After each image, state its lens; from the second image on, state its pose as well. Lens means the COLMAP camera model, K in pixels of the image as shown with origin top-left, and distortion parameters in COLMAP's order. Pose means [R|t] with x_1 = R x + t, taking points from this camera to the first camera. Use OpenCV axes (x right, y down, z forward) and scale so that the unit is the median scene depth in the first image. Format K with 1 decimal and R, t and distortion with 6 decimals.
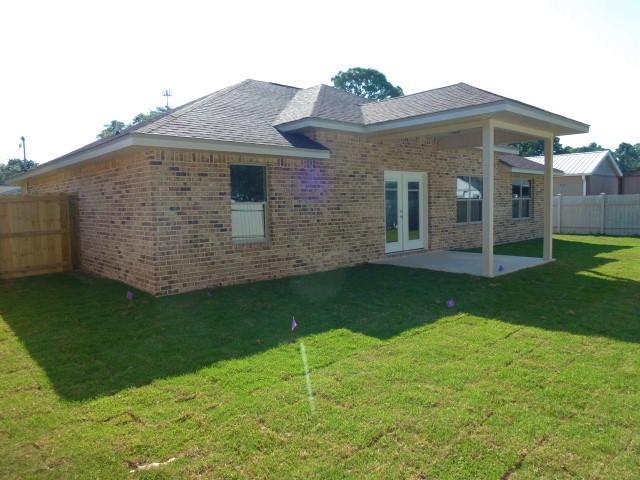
lens RADIAL K [[459.0, 0, 318.0], [0, 459.0, 237.2], [0, 0, 1]] dist [-0.058449, 0.006685]
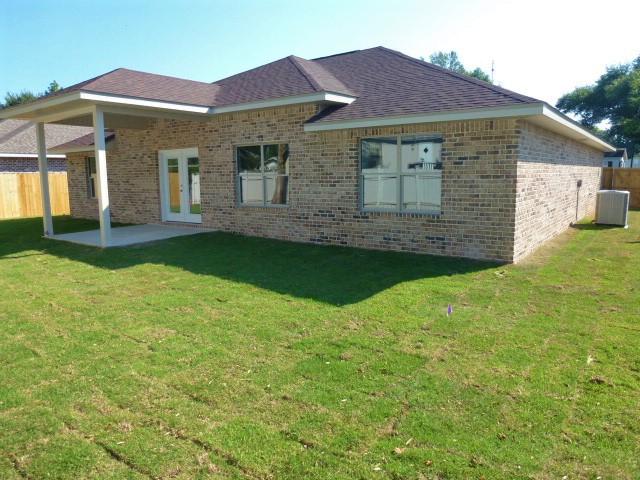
lens RADIAL K [[459.0, 0, 318.0], [0, 459.0, 237.2], [0, 0, 1]] dist [-0.058449, 0.006685]
pose [[0.176445, 0.154353, -0.972133, 1.321335], [-0.066984, 0.987222, 0.144591, -0.115600], [0.982029, 0.039605, 0.184530, 1.130087]]
